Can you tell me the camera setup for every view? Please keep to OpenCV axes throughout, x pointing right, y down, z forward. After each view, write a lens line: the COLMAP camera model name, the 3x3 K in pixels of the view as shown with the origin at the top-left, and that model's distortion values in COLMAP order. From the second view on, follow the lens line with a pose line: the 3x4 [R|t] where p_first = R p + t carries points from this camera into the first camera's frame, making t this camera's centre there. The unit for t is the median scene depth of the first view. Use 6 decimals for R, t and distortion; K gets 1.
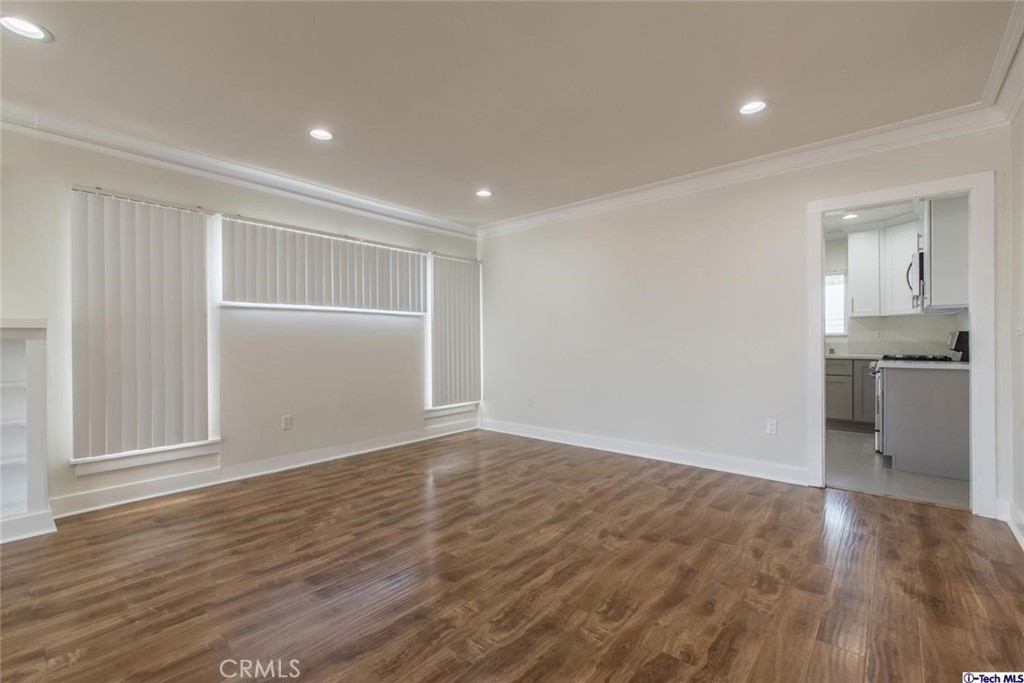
lens RADIAL K [[443.1, 0, 514.6], [0, 443.1, 342.4], [0, 0, 1]] dist [0.000025, 0.000195]
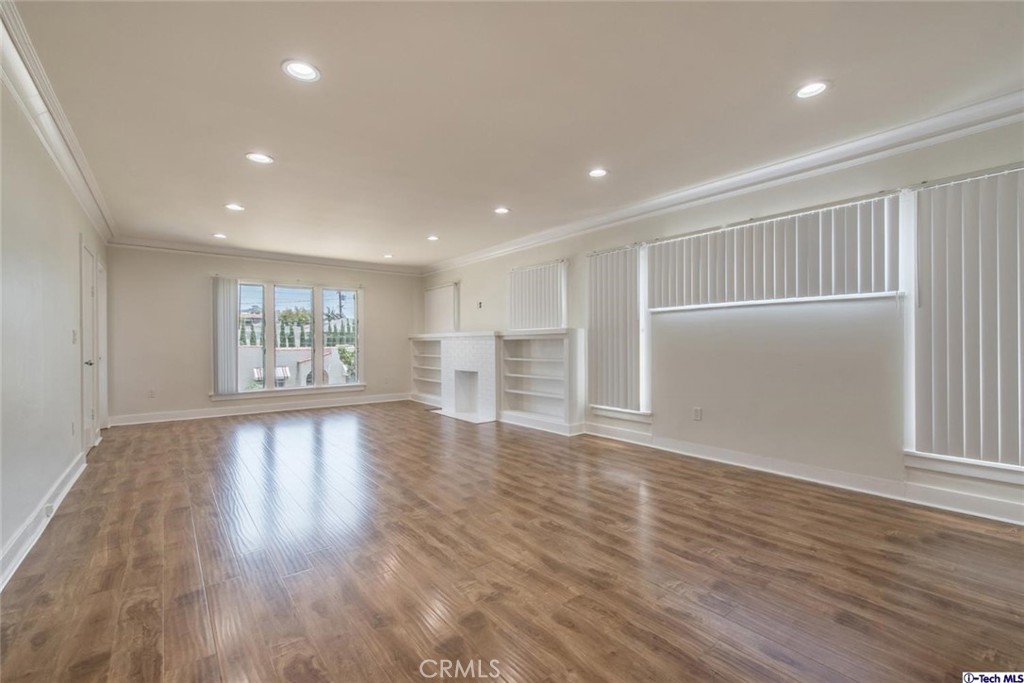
lens RADIAL K [[442.3, 0, 516.3], [0, 442.3, 341.7], [0, 0, 1]] dist [0.004565, 0.000174]
pose [[-0.186061, 0.008092, -0.982505, 0.622646], [0.006949, 0.999952, 0.006920, -0.006433], [0.982514, -0.005540, -0.186109, 0.756534]]
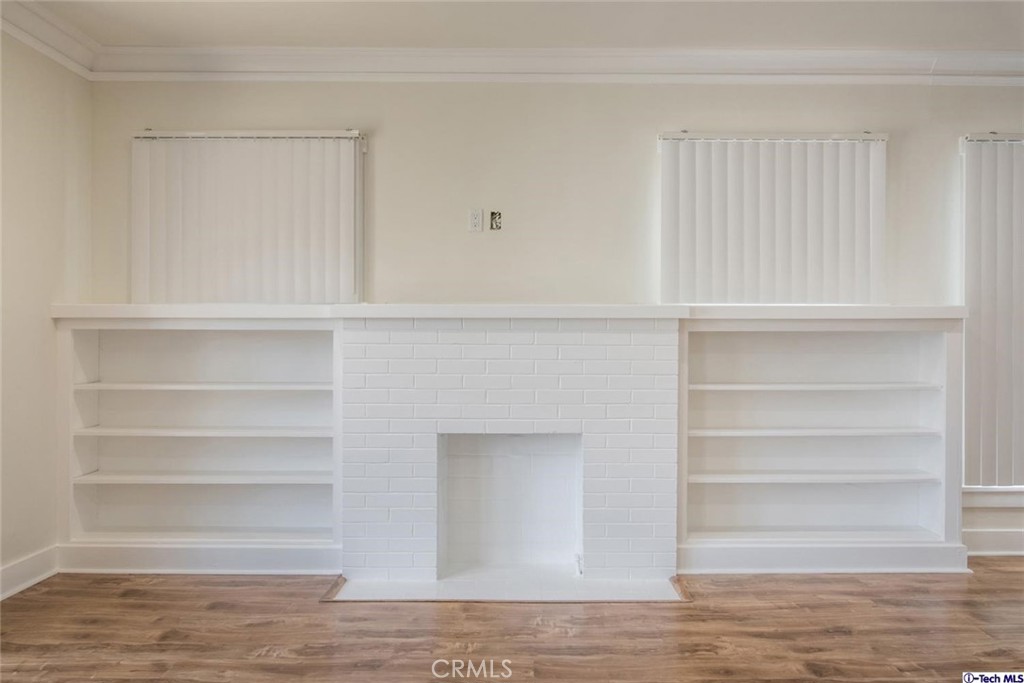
lens RADIAL K [[769.3, 0, 538.6], [0, 769.3, 332.9], [0, 0, 1]] dist [0.000633, 0.000995]
pose [[0.661421, 0.007304, -0.749979, -0.343508], [-0.007058, 0.999969, 0.003514, -0.003233], [0.749982, 0.002969, 0.661452, -0.337338]]
